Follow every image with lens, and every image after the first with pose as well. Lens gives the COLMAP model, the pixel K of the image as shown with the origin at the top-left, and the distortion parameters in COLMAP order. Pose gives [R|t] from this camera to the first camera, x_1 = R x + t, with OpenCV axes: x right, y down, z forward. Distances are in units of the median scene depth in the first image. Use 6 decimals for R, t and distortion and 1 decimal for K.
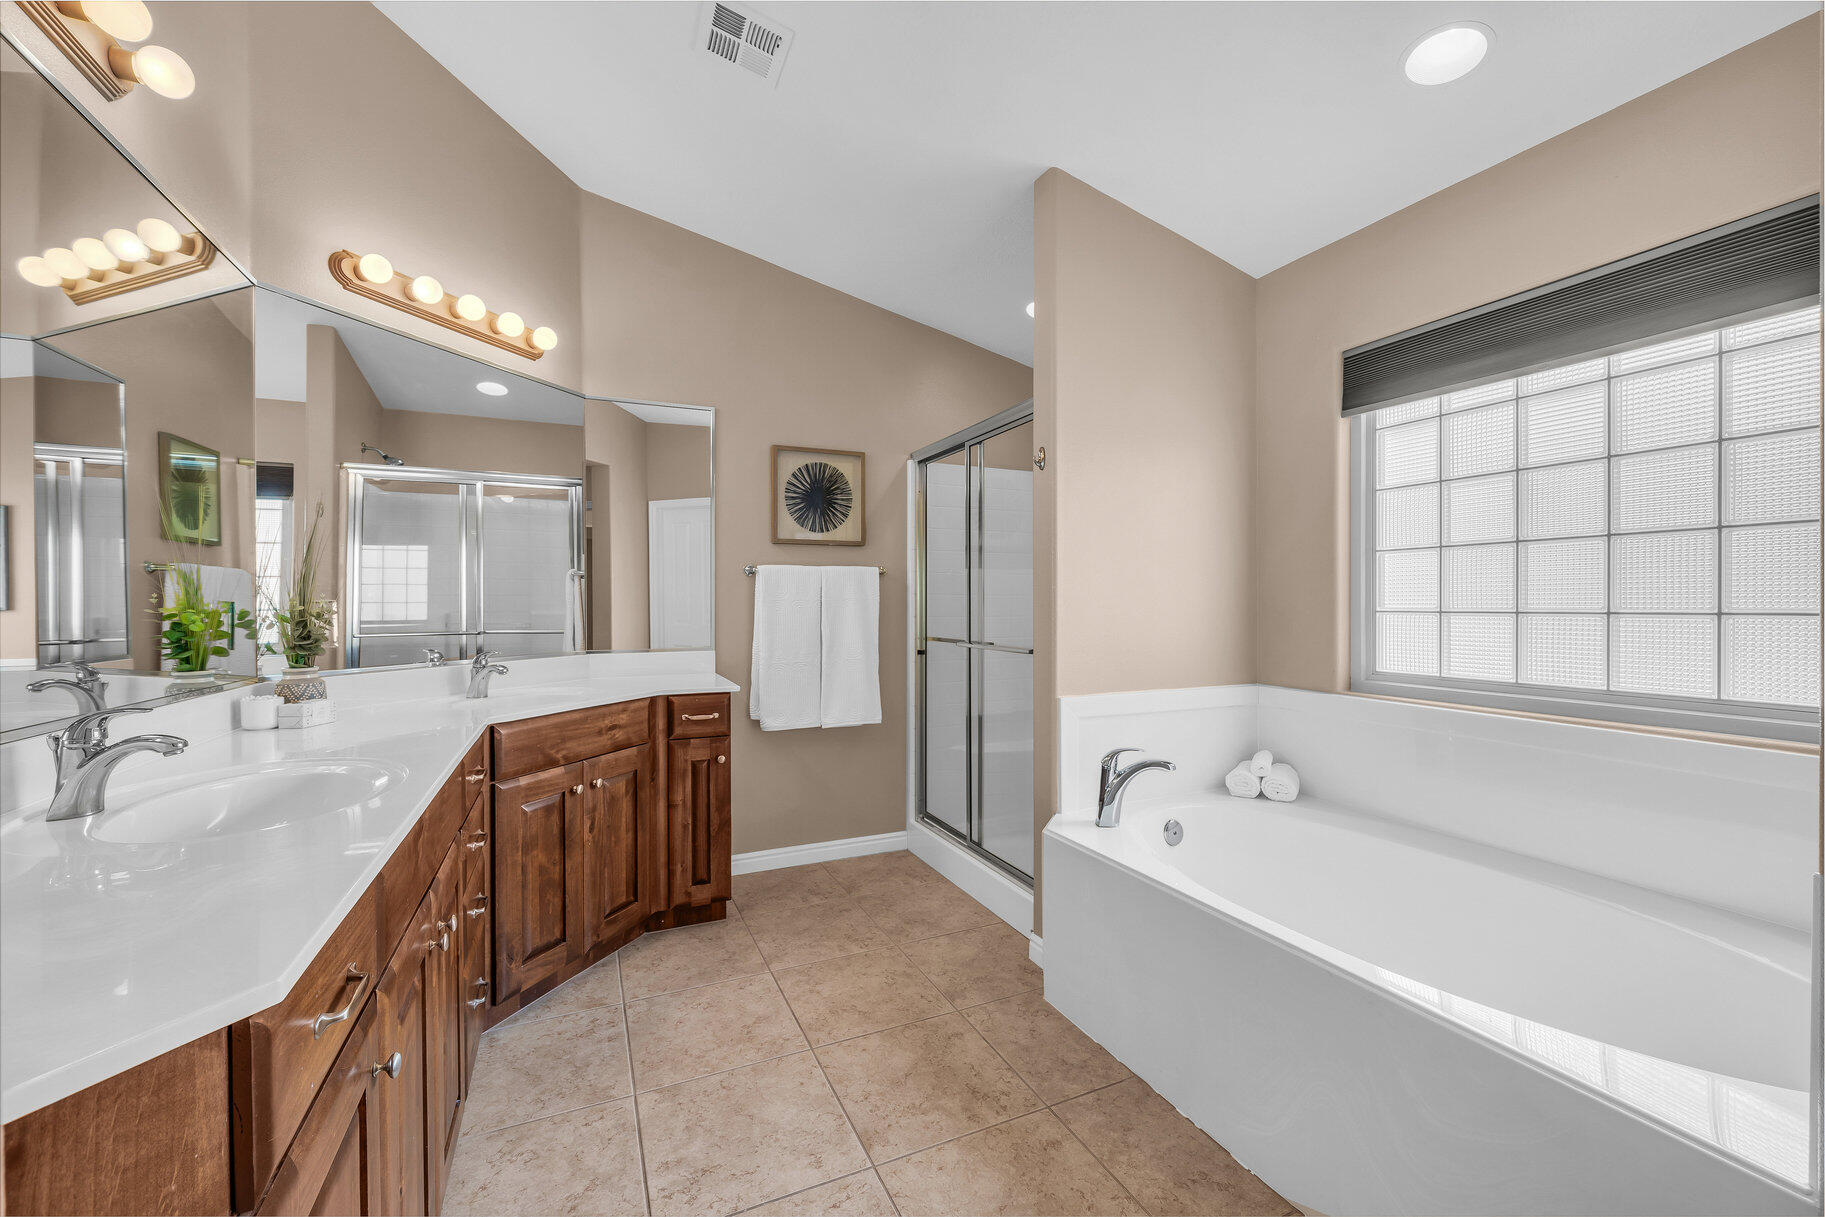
lens RADIAL K [[826.5, 0, 902.6], [0, 826.5, 606.3], [0, 0, 1]] dist [0.002746, 0.000370]
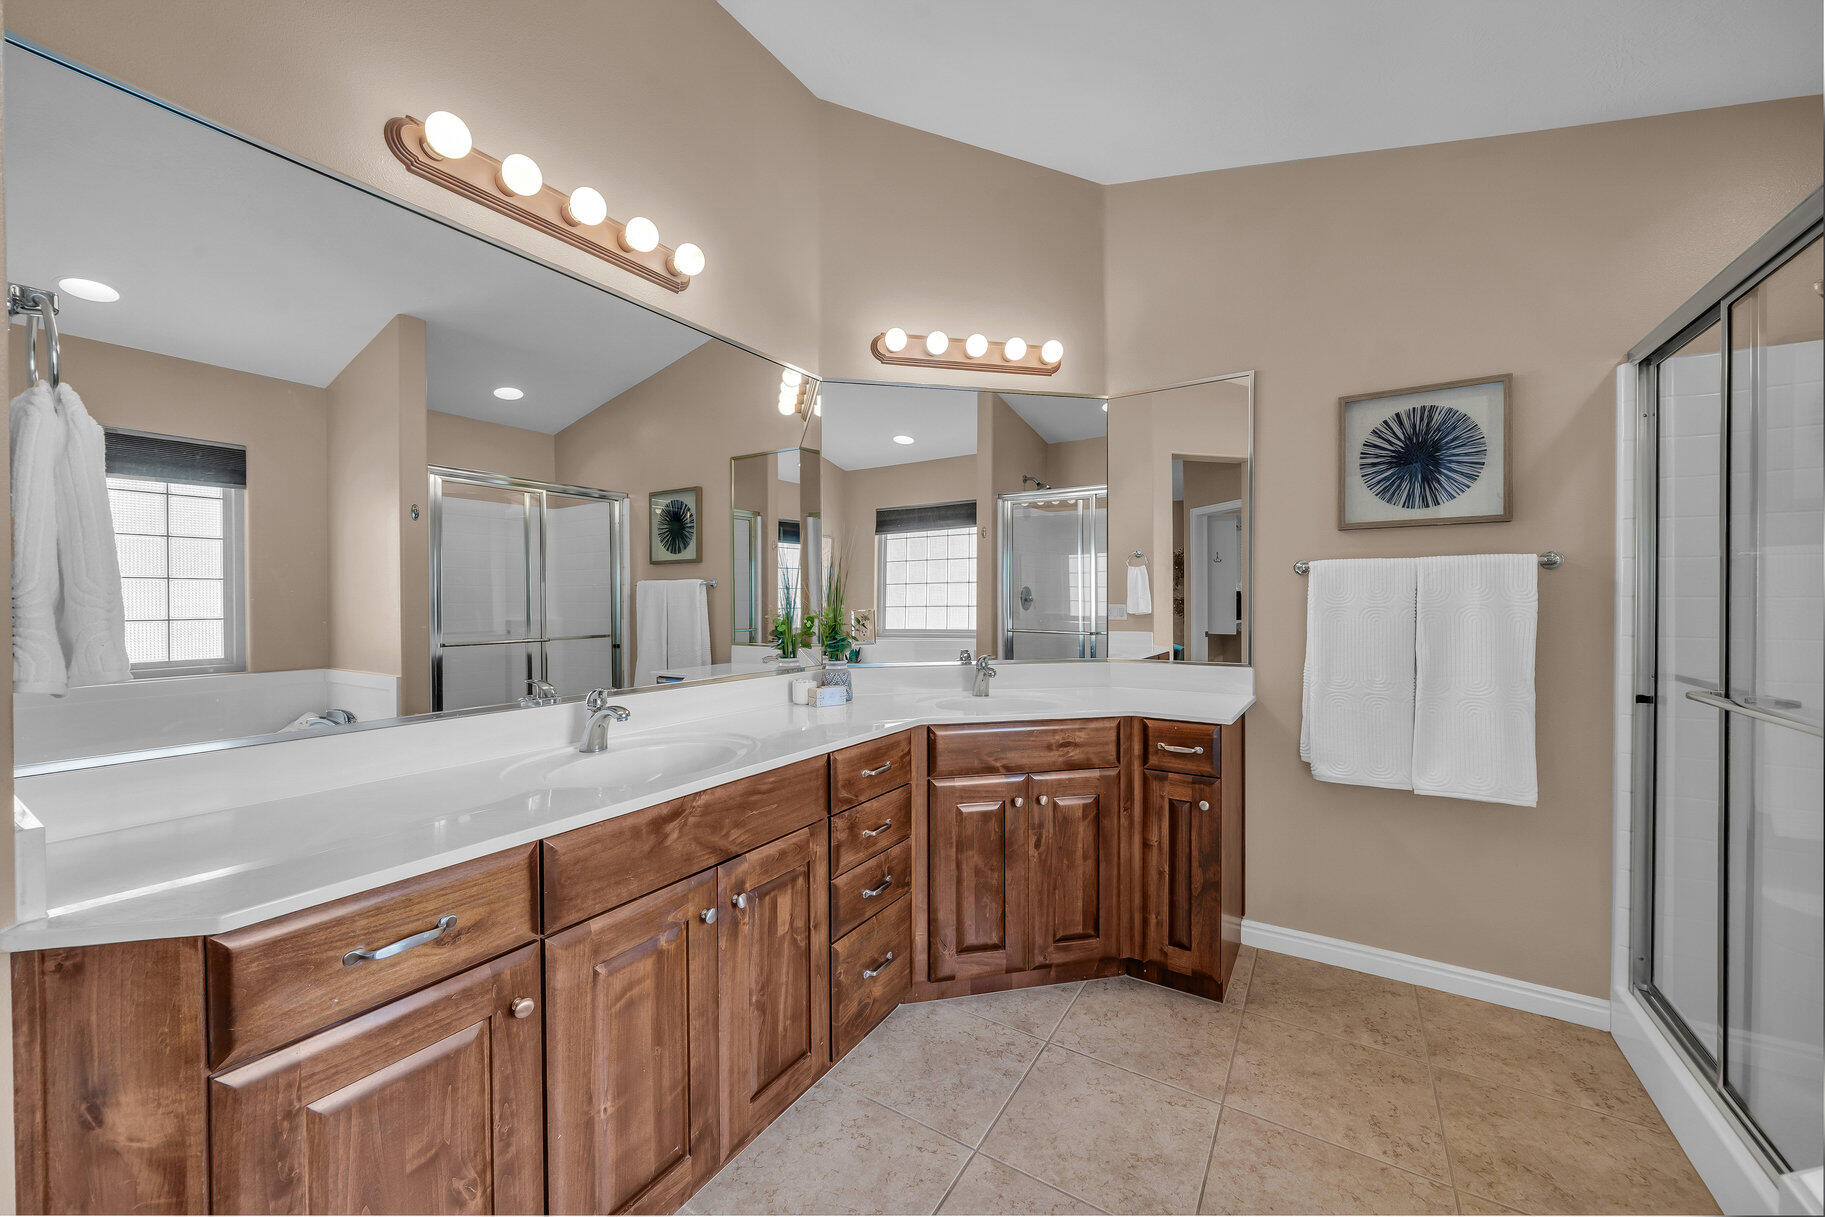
lens RADIAL K [[707.4, 0, 872.1], [0, 707.4, 603.4], [0, 0, 1]] dist [-0.002765, -0.000195]
pose [[0.498221, 0.004823, -0.867037, 0.221374], [0.004323, 0.999958, 0.008047, -0.020360], [0.867039, -0.007757, 0.498179, 0.377911]]
